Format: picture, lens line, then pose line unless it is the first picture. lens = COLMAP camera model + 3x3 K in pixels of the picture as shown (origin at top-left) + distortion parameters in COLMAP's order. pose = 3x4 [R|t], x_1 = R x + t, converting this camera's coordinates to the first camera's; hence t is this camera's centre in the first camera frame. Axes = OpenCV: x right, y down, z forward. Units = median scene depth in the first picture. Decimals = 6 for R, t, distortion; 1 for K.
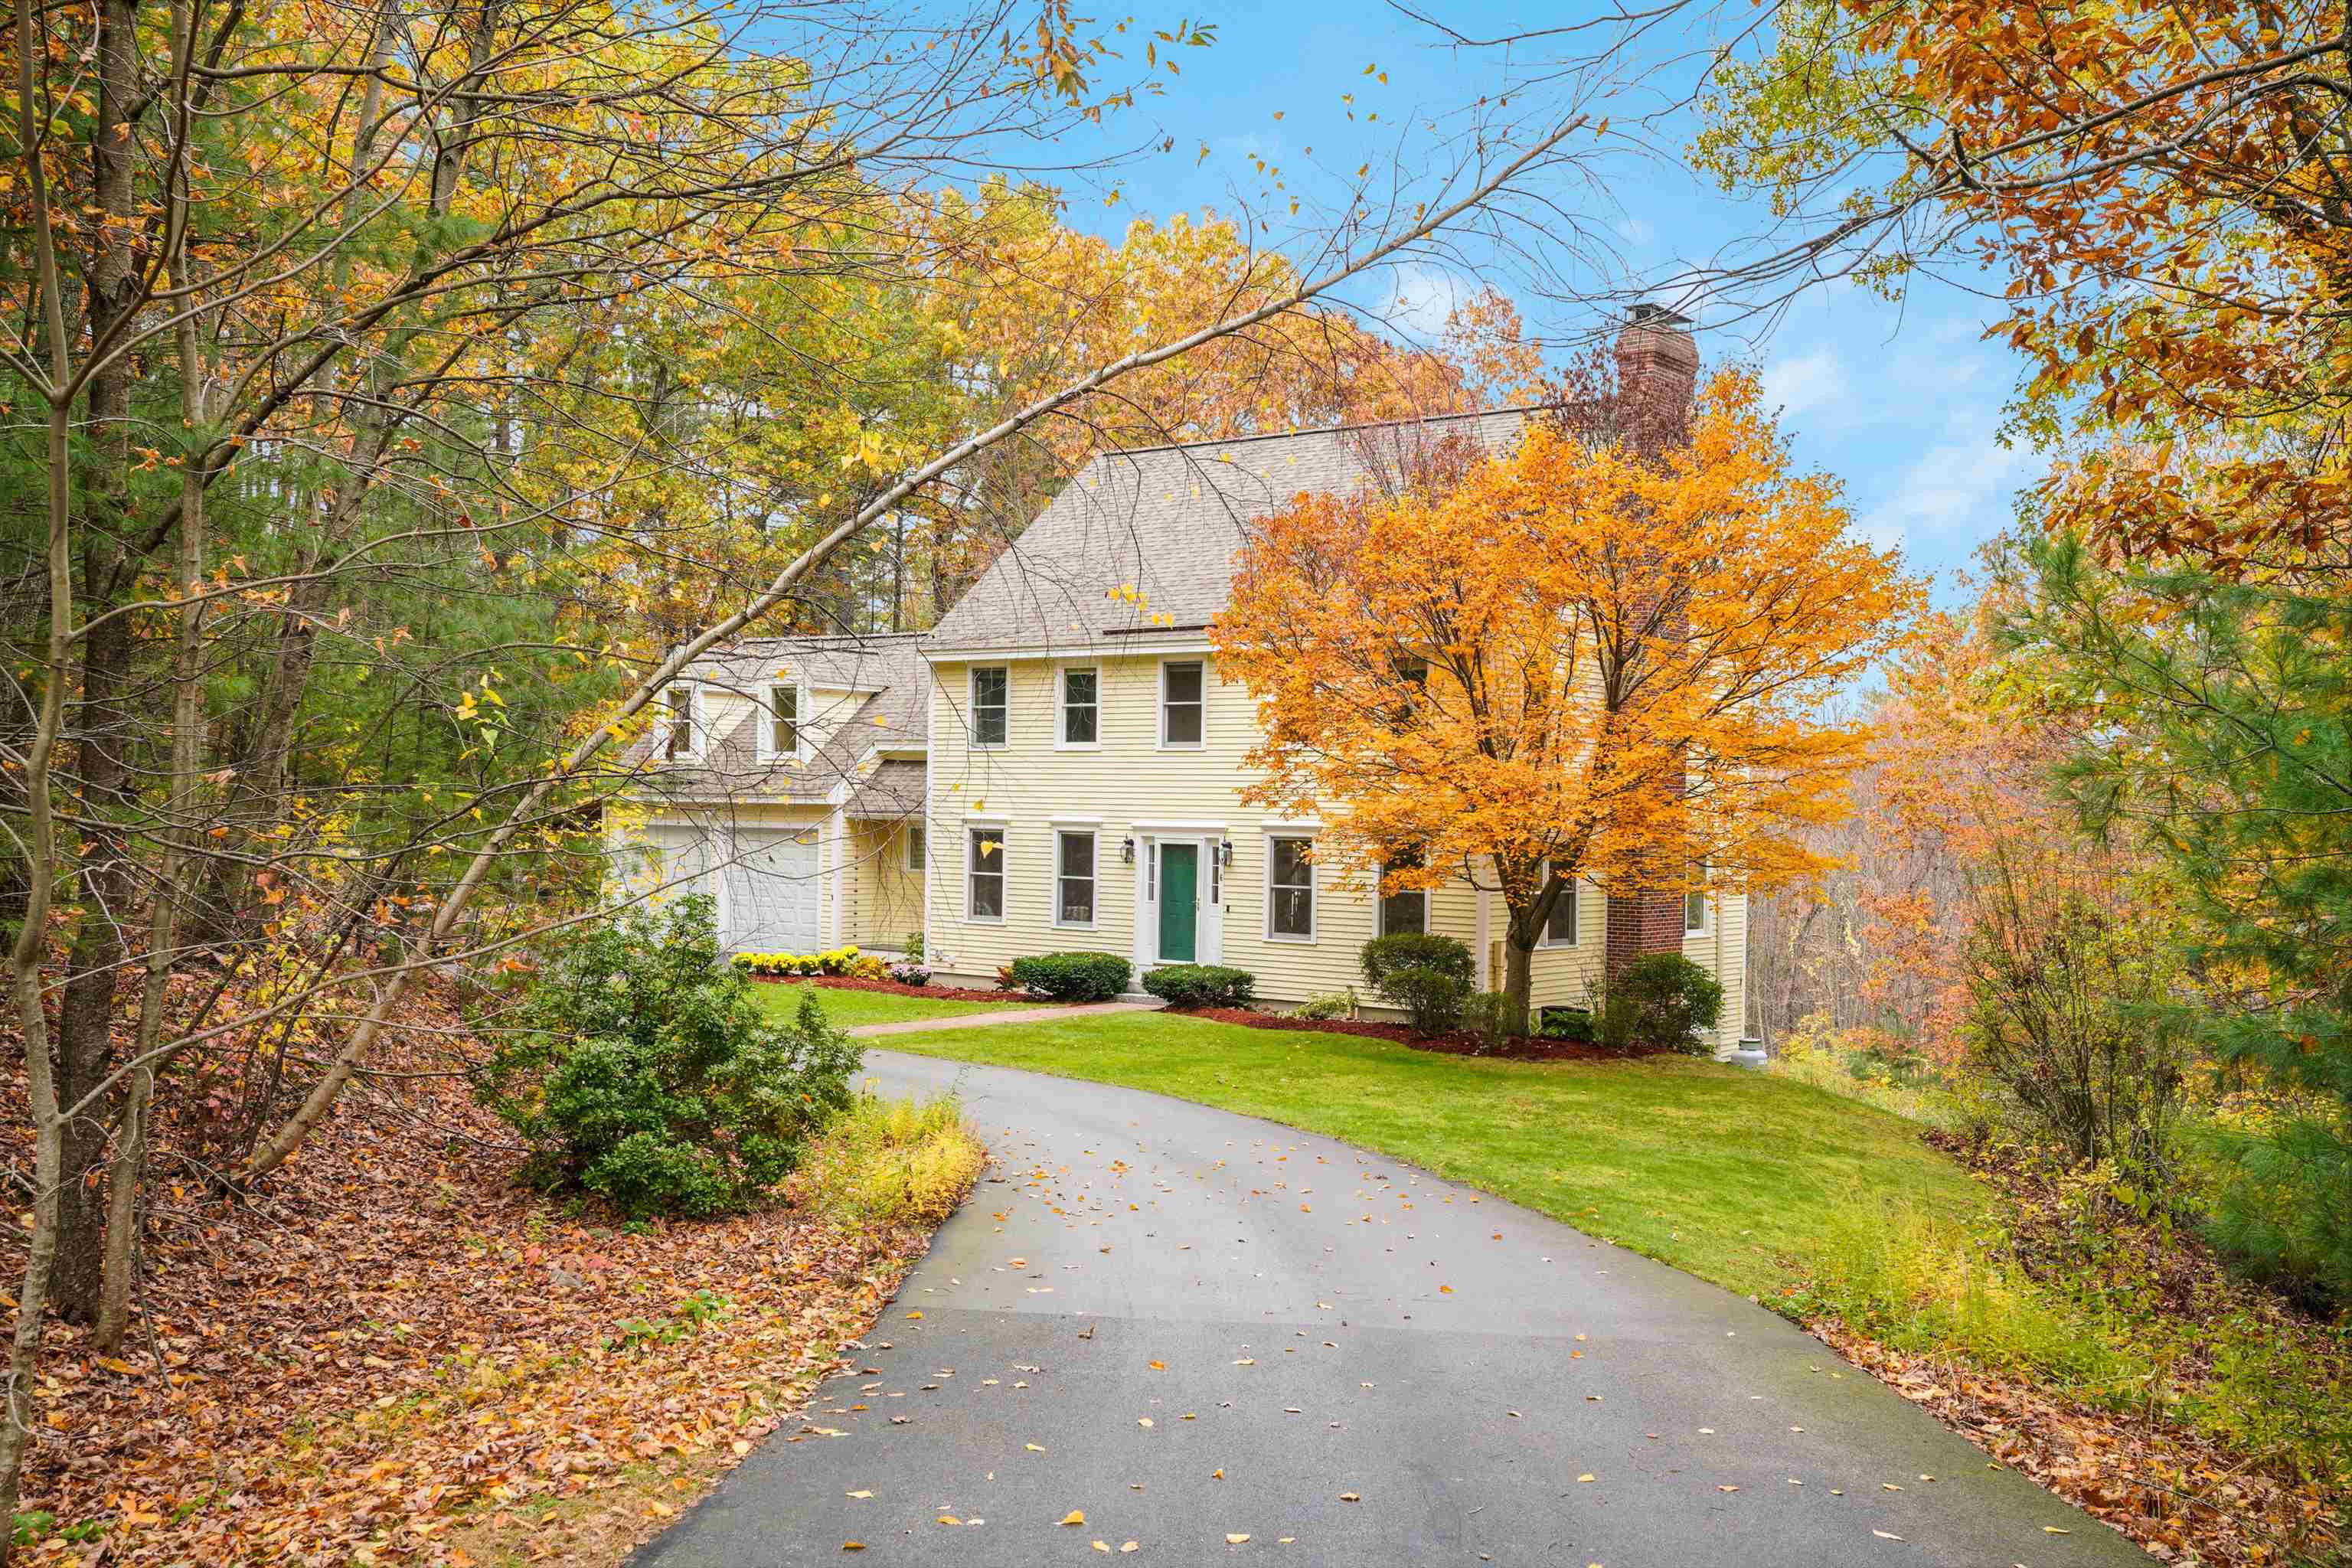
lens RADIAL K [[2331.1, 0, 1171.5], [0, 2331.1, 793.3], [0, 0, 1]] dist [0.123060, 0.000000]
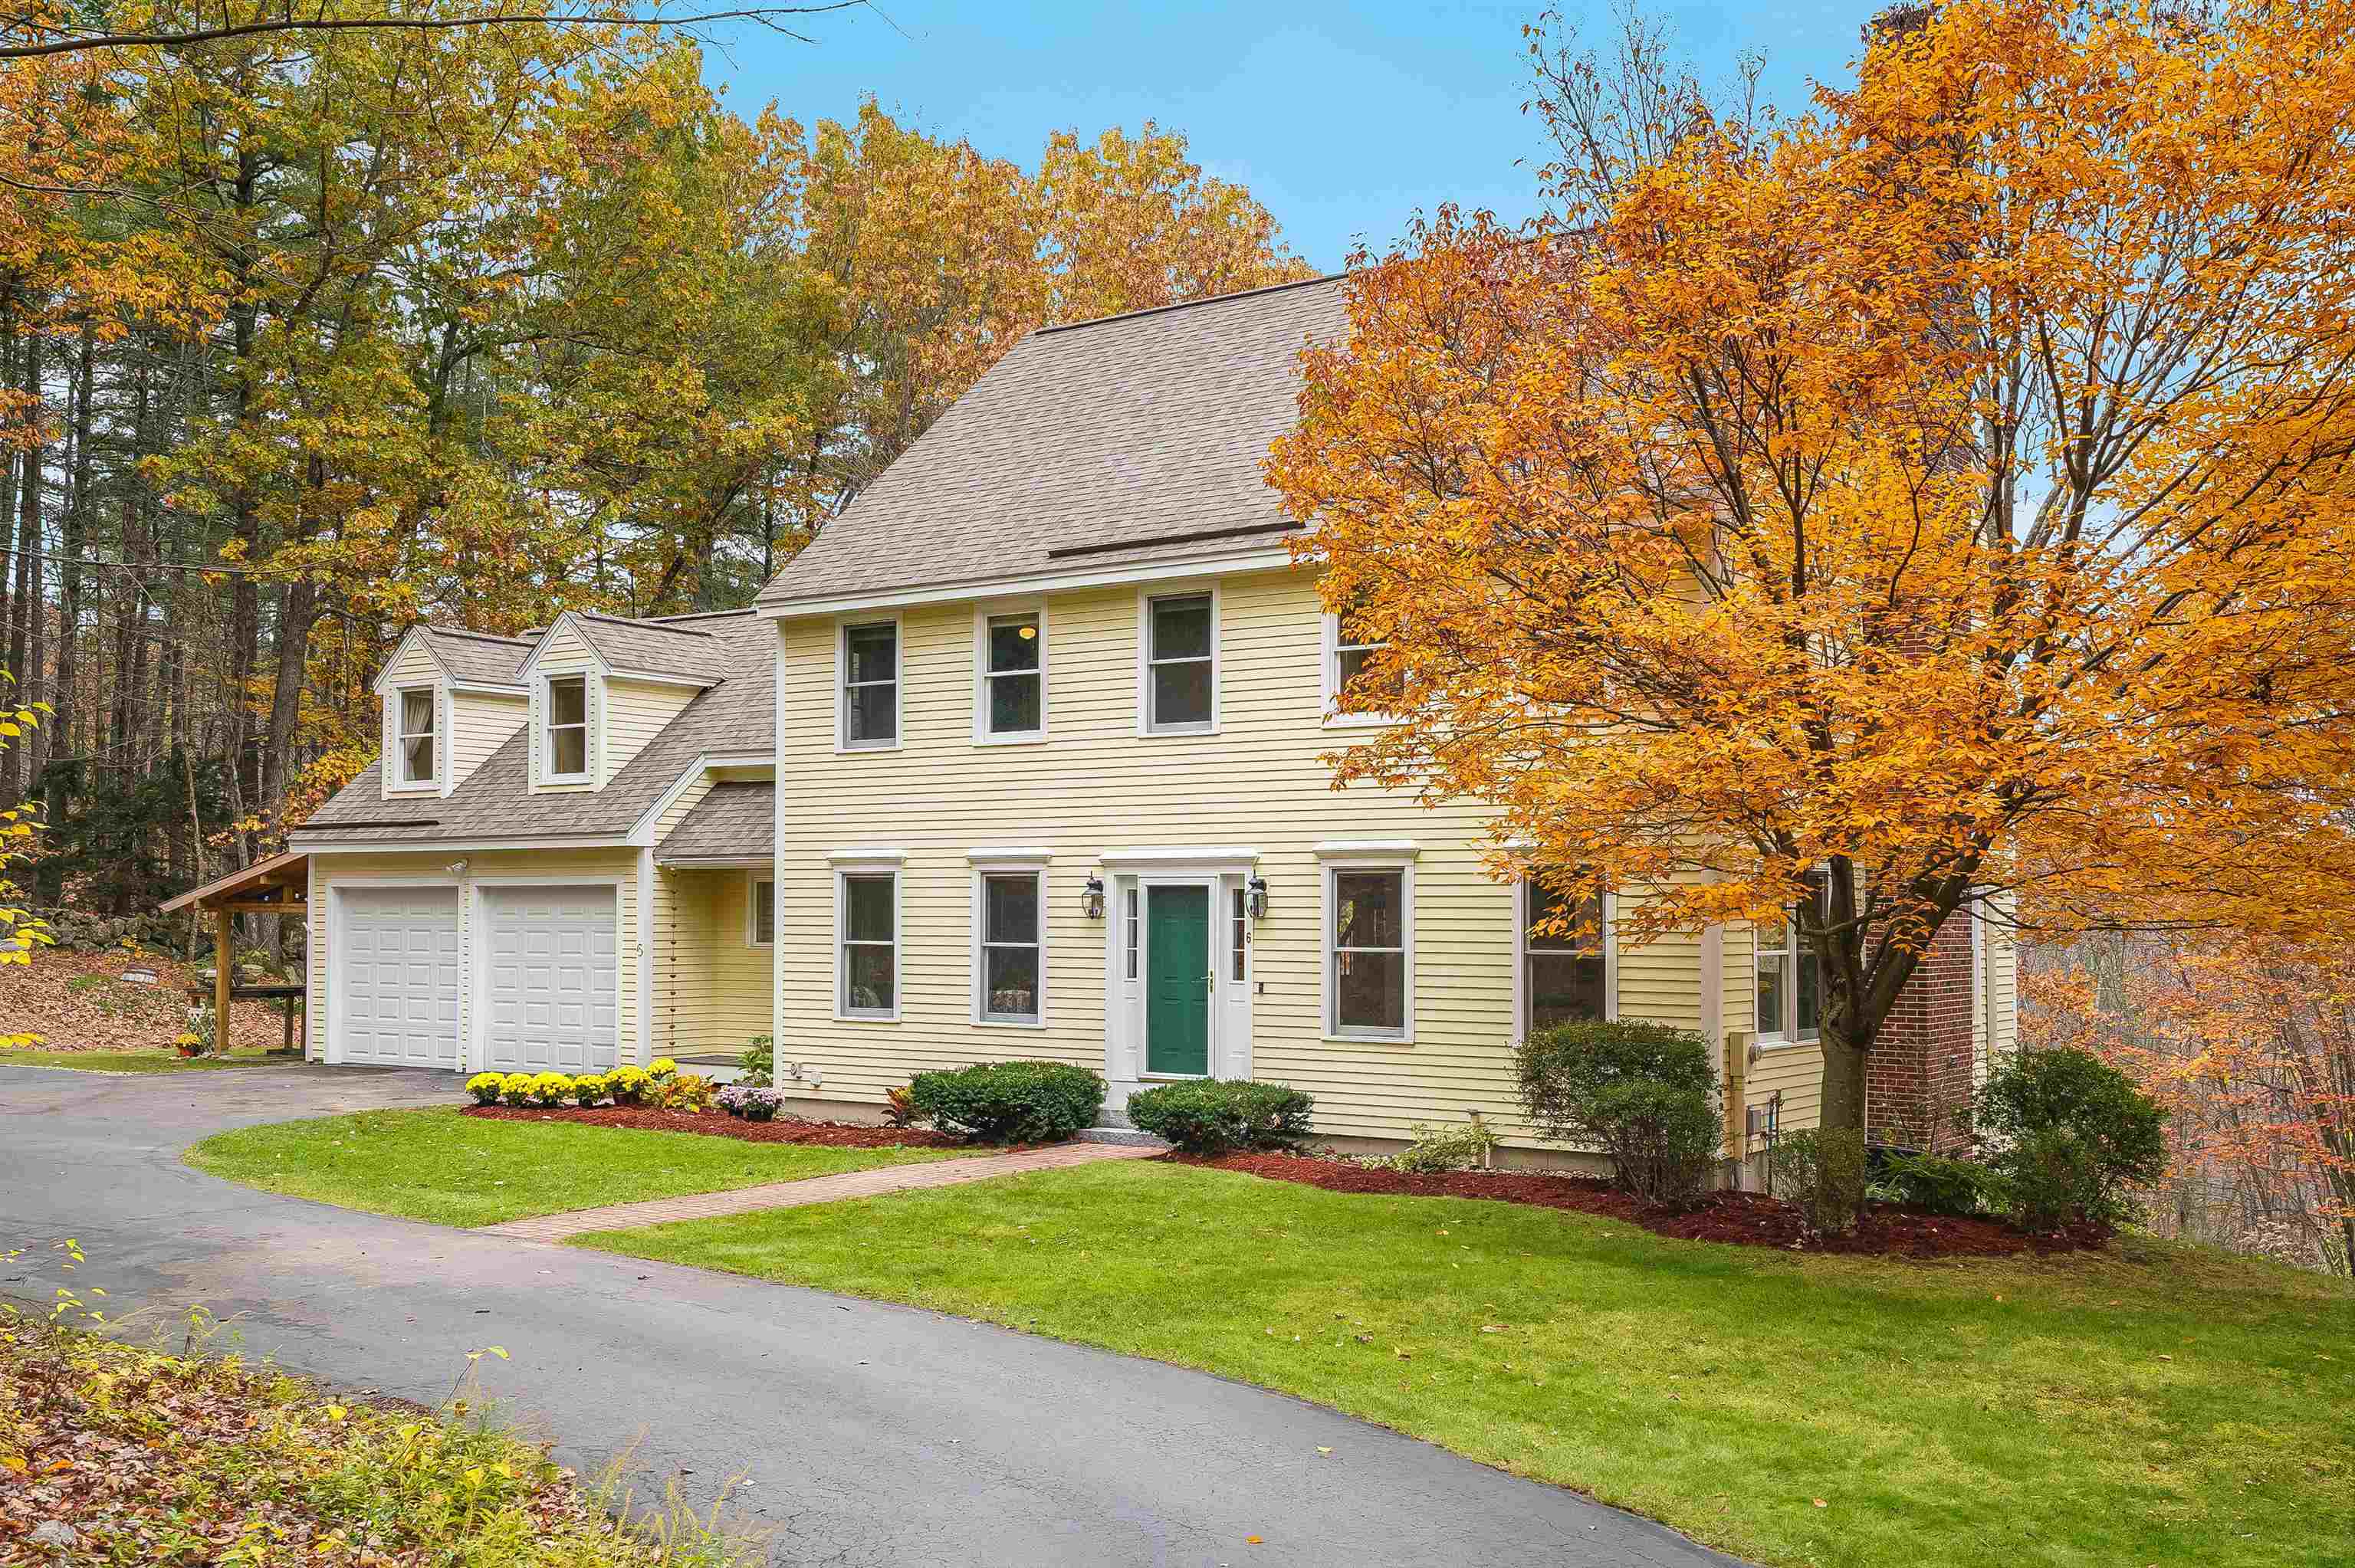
lens RADIAL K [[2333.7, 0, 1159.9], [0, 2333.7, 838.3], [0, 0, 1]] dist [0.123060, 0.000000]
pose [[0.999179, -0.013391, 0.038231, -0.025866], [0.014381, 0.999566, -0.025715, 0.025851], [-0.037870, 0.026244, 0.998938, 0.388706]]
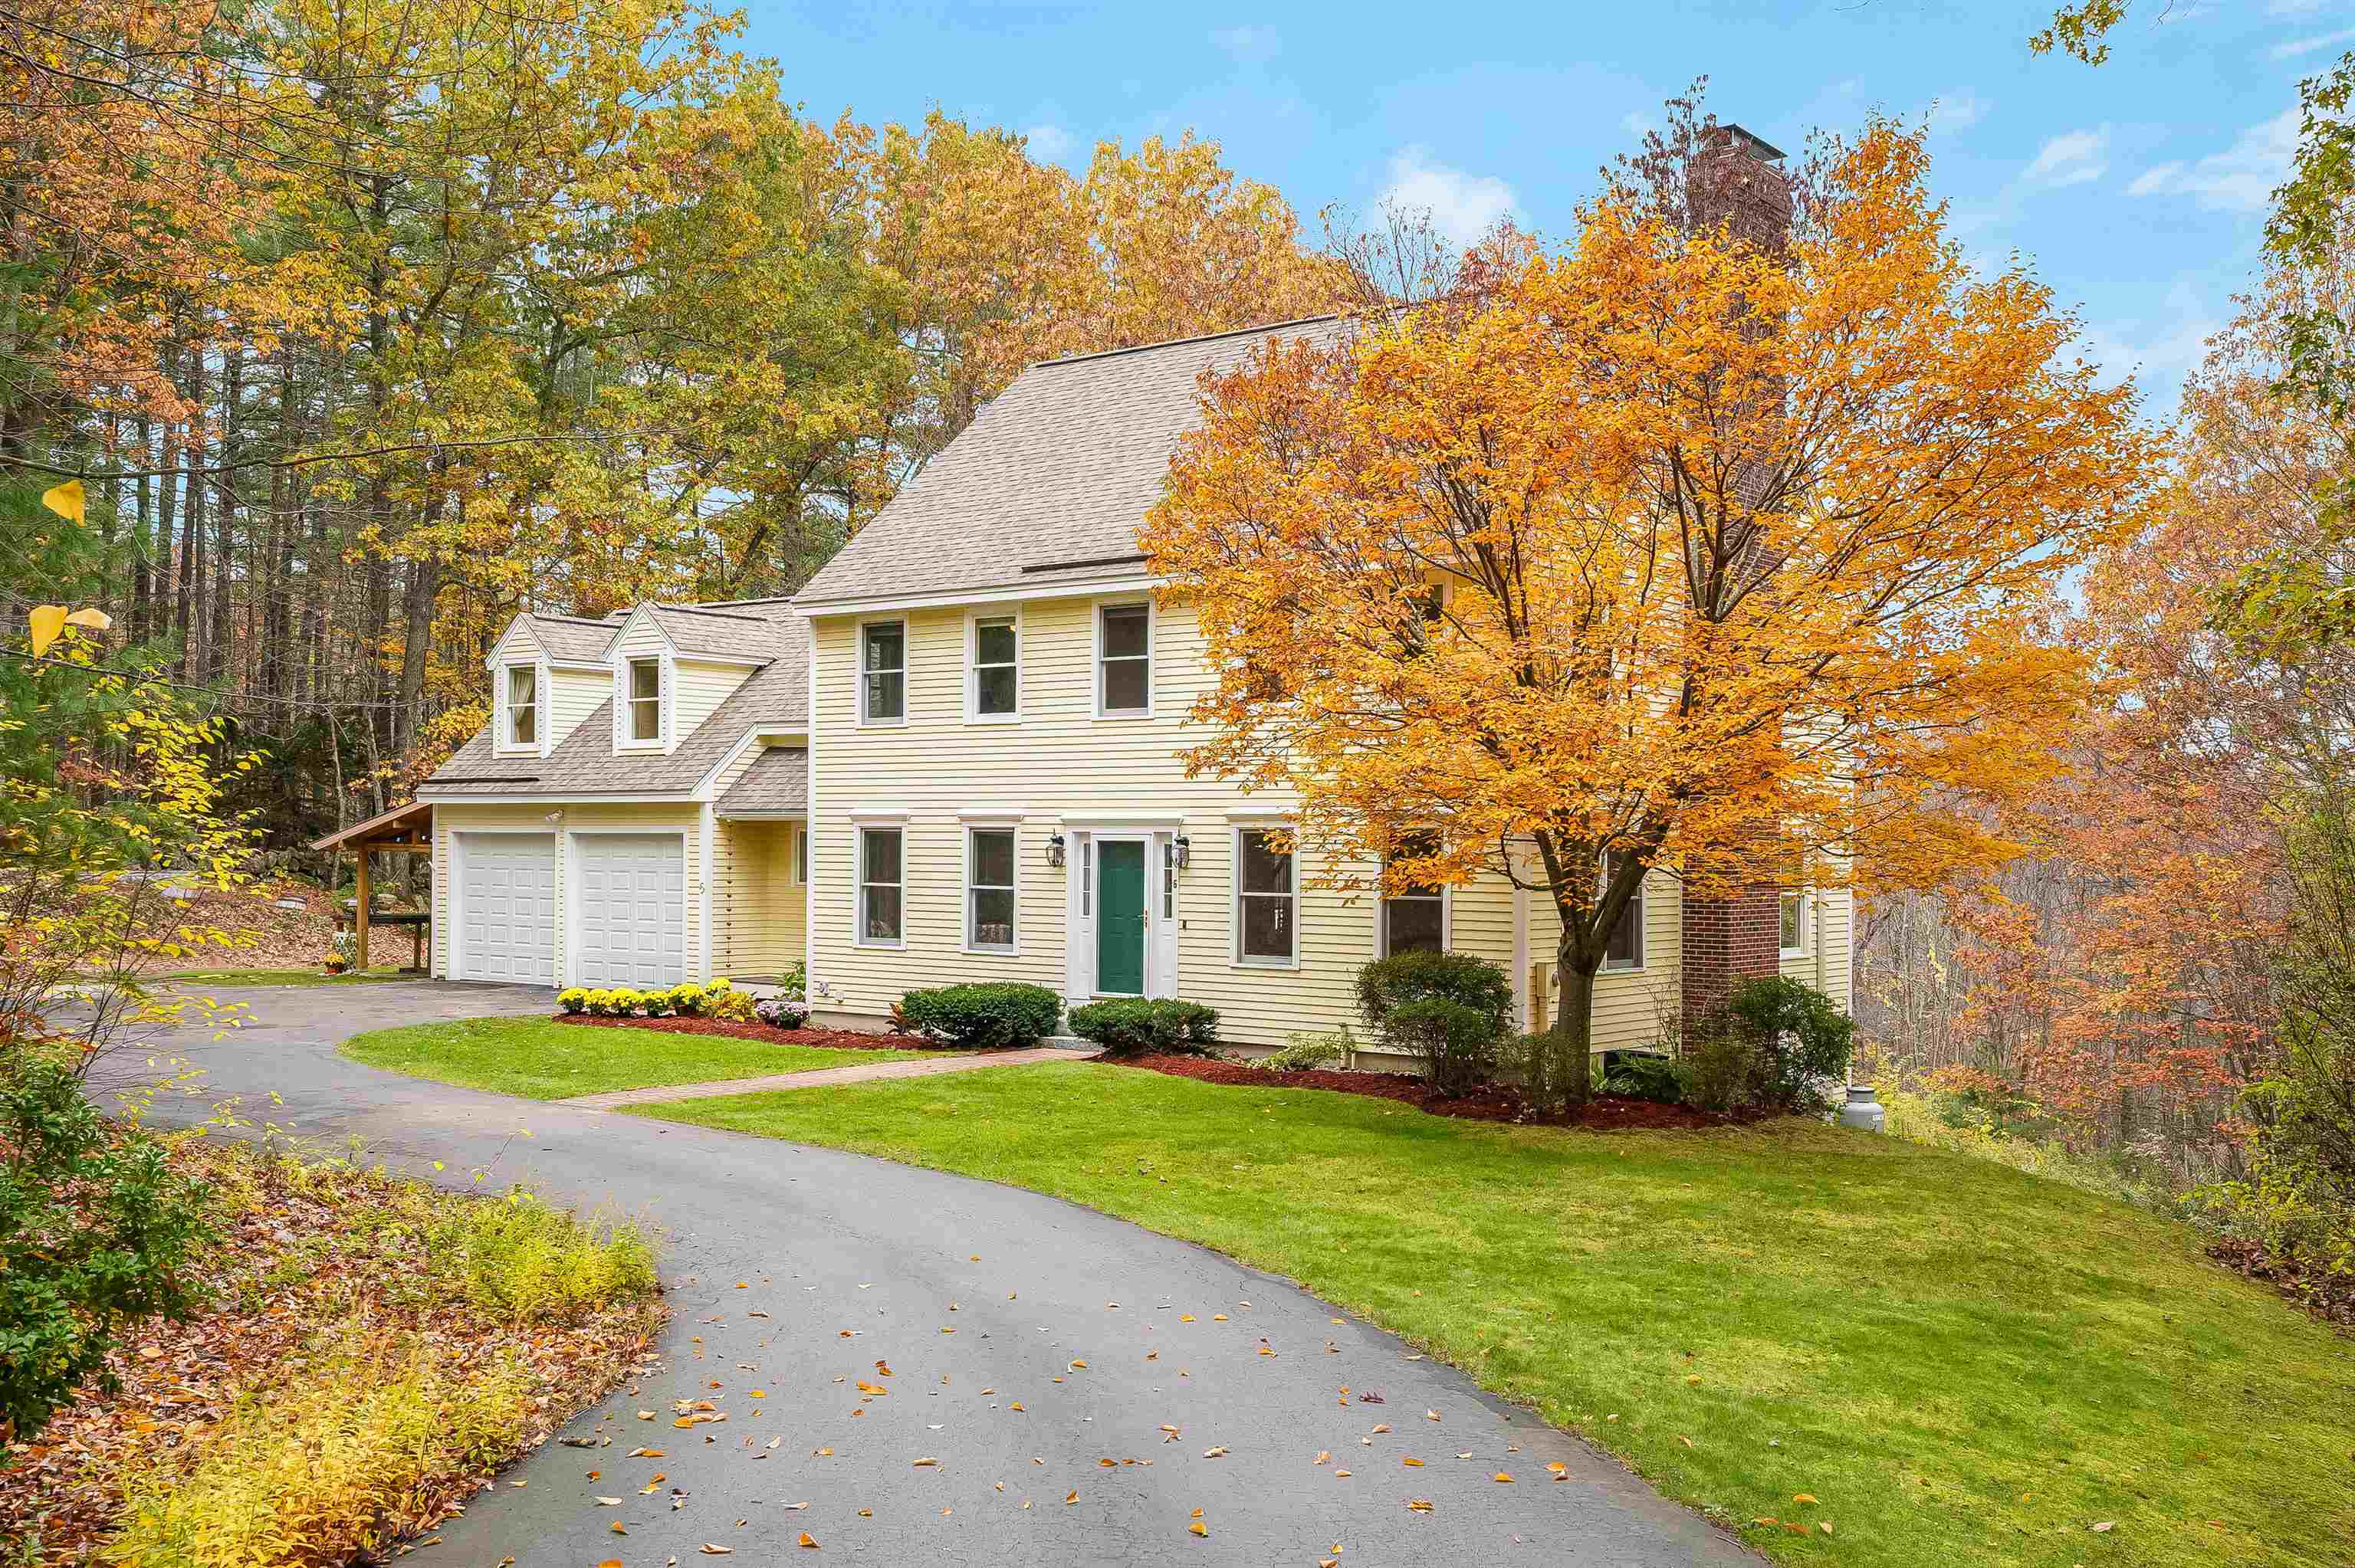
lens RADIAL K [[2333.7, 0, 1160.1], [0, 2333.7, 804.0], [0, 0, 1]] dist [0.123060, 0.000000]
pose [[0.999906, -0.009574, -0.009808, 0.024493], [0.009477, 0.999906, -0.009876, 0.017774], [0.009902, 0.009782, 0.999903, 0.237180]]
